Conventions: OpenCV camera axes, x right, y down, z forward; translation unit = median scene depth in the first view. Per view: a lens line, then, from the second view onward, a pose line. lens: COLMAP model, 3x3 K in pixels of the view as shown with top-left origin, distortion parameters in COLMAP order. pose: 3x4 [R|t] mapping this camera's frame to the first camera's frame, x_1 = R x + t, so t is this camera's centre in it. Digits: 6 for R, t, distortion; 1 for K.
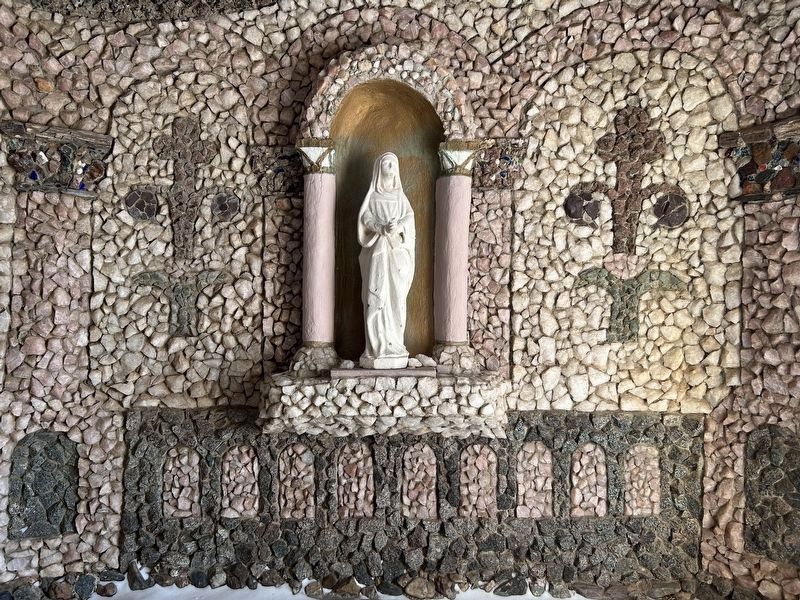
lens RADIAL K [[596.2, 0, 400.0], [0, 596.2, 300.0], [0, 0, 1]] dist [0.062579, -0.067906]
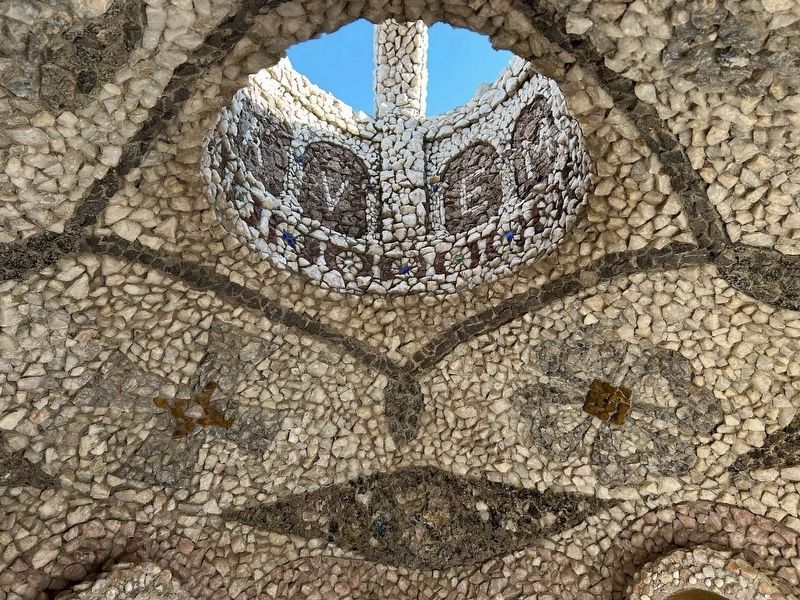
lens RADIAL K [[596.2, 0, 400.0], [0, 596.2, 300.0], [0, 0, 1]] dist [0.062579, -0.067906]
pose [[0.659133, -0.406977, -0.632386, 0.443565], [0.009420, 0.845313, -0.534189, -0.240227], [0.751967, 0.346145, 0.561007, -0.030450]]
